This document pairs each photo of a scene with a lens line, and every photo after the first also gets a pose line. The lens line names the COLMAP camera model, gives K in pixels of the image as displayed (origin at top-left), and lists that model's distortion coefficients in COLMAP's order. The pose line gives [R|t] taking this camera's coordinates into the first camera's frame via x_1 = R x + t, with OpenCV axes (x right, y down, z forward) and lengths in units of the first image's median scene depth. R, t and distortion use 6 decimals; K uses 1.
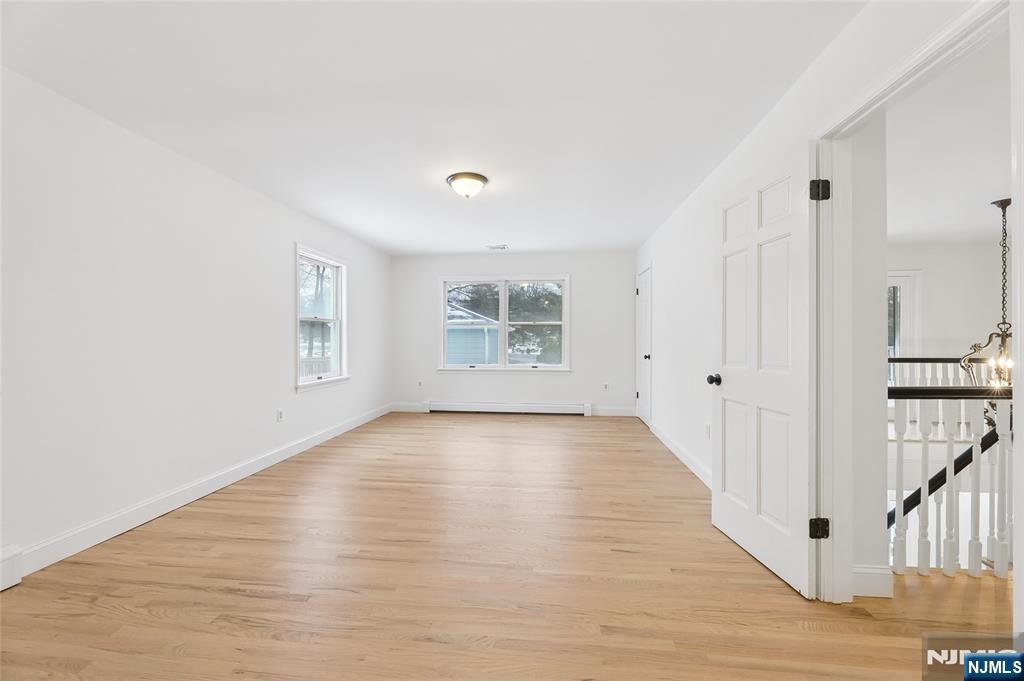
lens RADIAL K [[415.9, 0, 512.7], [0, 415.9, 336.2], [0, 0, 1]] dist [-0.001166, -0.000106]
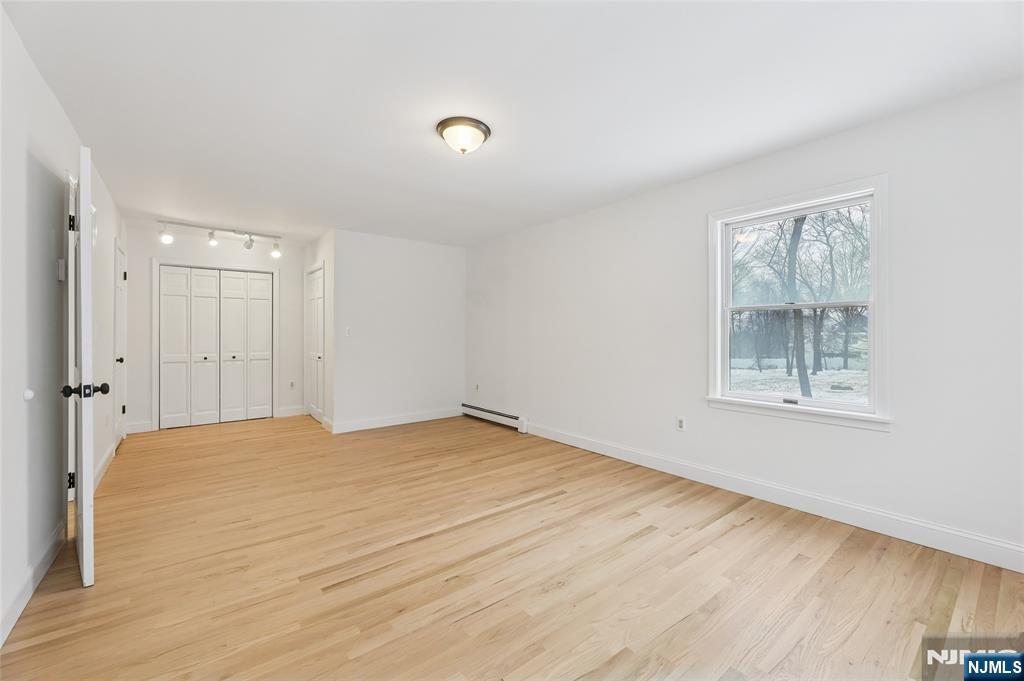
lens RADIAL K [[415.9, 0, 512.7], [0, 415.9, 336.2], [0, 0, 1]] dist [-0.001166, -0.000106]
pose [[-0.715986, -0.000386, -0.698115, 0.385942], [-0.000245, 1.000000, -0.000301, 0.005577], [0.698115, -0.000045, -0.715986, 1.727430]]
